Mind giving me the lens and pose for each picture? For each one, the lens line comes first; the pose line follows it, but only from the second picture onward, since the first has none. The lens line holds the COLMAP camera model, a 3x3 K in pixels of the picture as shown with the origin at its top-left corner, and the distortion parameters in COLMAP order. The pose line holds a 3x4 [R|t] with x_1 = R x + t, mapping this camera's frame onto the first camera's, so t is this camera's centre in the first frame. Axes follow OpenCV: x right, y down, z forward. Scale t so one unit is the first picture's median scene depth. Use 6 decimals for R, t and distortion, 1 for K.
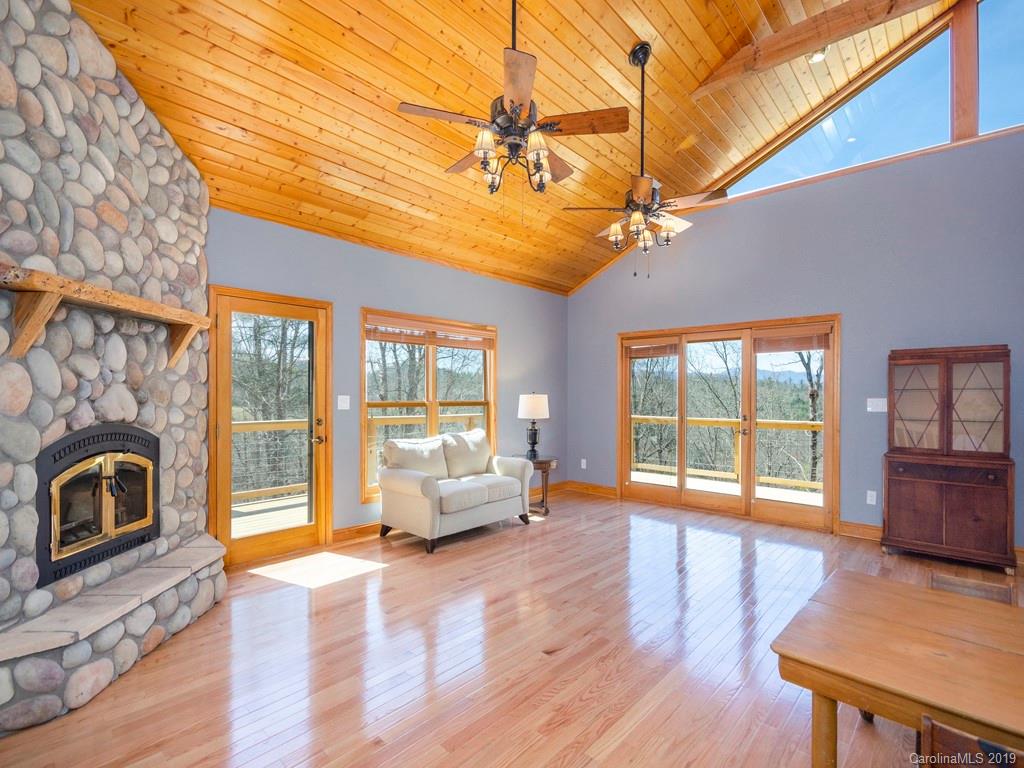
lens RADIAL K [[487.5, 0, 513.3], [0, 487.5, 392.7], [0, 0, 1]] dist [0.001065, -0.000160]
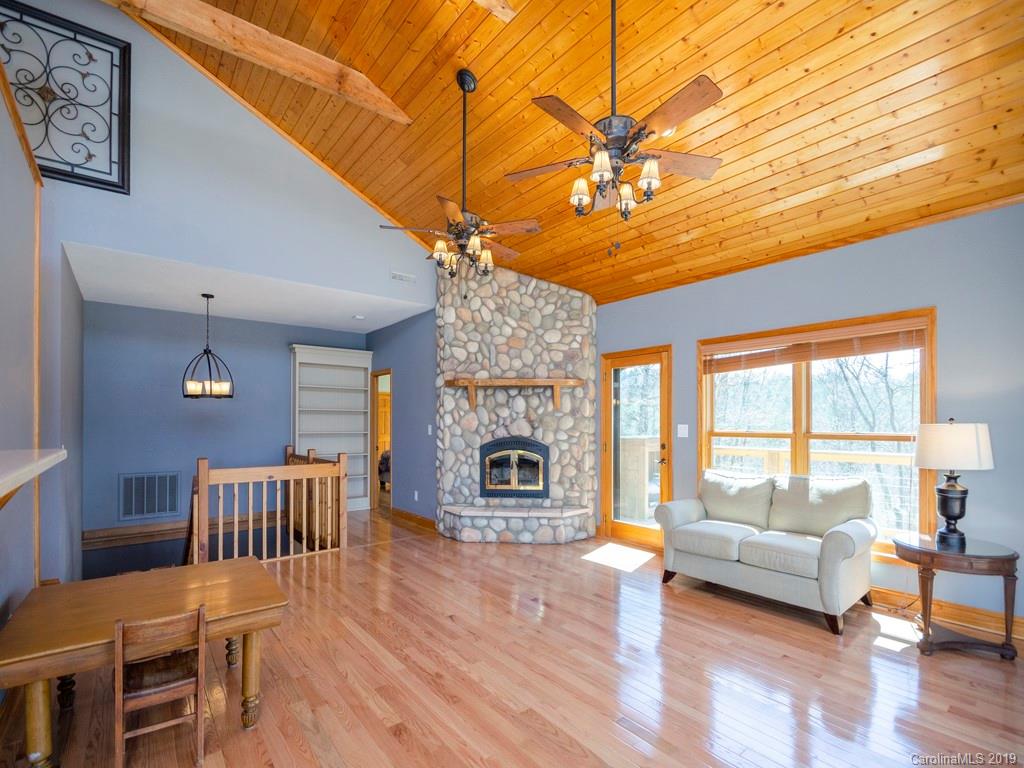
lens RADIAL K [[487.5, 0, 516.6], [0, 487.5, 414.8], [0, 0, 1]] dist [0.001065, -0.000160]
pose [[-0.141763, -0.018467, -0.989728, 1.323729], [0.004030, 0.999807, -0.019232, 0.005182], [0.989892, -0.006715, -0.141661, 1.285529]]
